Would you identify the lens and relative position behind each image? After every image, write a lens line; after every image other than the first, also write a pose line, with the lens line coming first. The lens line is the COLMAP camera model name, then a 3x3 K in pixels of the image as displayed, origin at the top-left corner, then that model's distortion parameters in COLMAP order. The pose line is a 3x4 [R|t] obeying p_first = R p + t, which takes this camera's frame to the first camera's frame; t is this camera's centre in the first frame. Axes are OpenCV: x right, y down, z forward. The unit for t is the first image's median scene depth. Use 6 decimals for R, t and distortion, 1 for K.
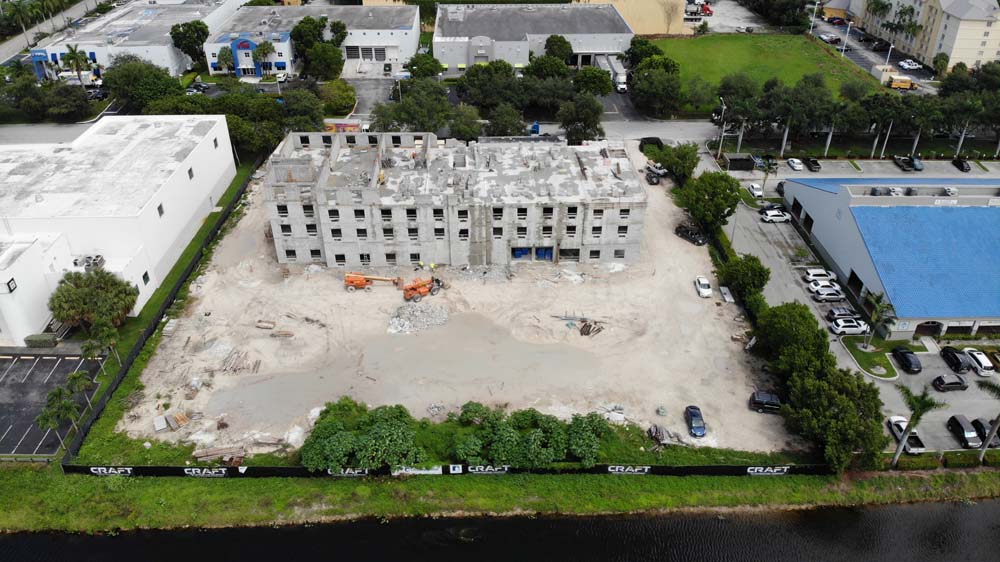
lens RADIAL K [[727.5, 0, 500.0], [0, 727.5, 281.0], [0, 0, 1]] dist [0.050747, -0.155947]
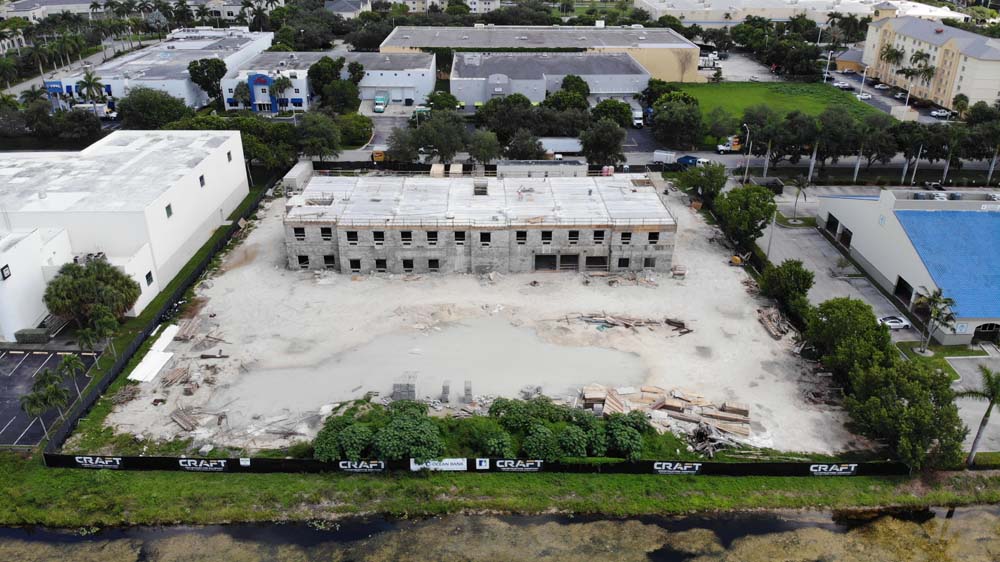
lens RADIAL K [[727.5, 0, 500.0], [0, 727.5, 281.0], [0, 0, 1]] dist [0.050747, -0.155947]
pose [[0.999953, 0.005925, -0.007736, -0.020483], [-0.006732, 0.994045, -0.108765, 0.080148], [0.007046, 0.108811, 0.994037, 0.054587]]
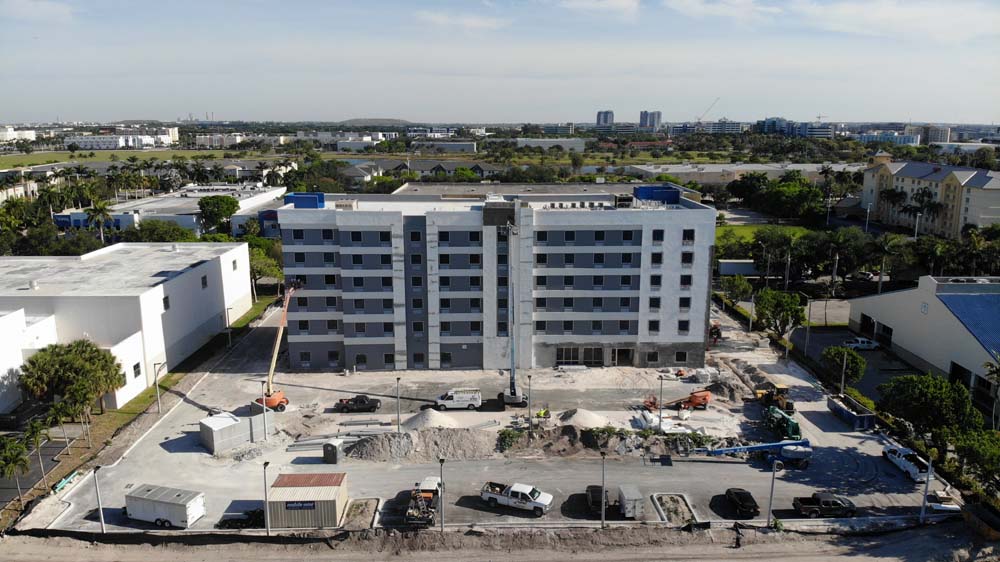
lens RADIAL K [[725.3, 0, 500.0], [0, 725.3, 281.0], [0, 0, 1]] dist [0.063880, -0.172930]
pose [[0.999956, -0.004534, -0.008262, -0.039790], [0.001362, 0.936980, -0.349379, 0.160875], [0.009325, 0.349352, 0.936945, 0.131112]]
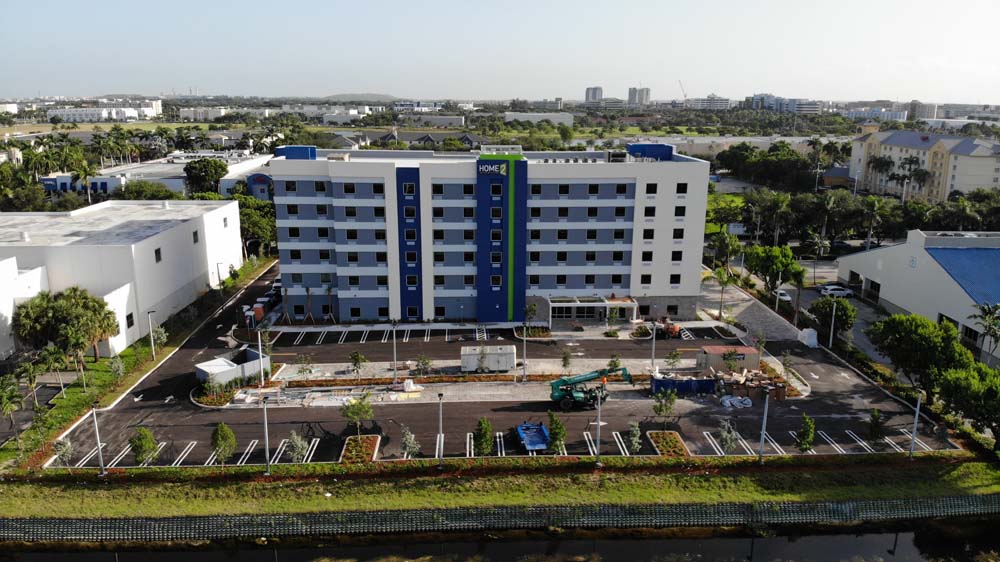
lens RADIAL K [[727.5, 0, 500.0], [0, 727.5, 281.0], [0, 0, 1]] dist [0.050747, -0.155947]
pose [[0.999954, -0.003167, 0.009074, -0.046352], [0.005912, 0.947099, -0.320886, 0.186548], [-0.007578, 0.320925, 0.947074, 0.136900]]
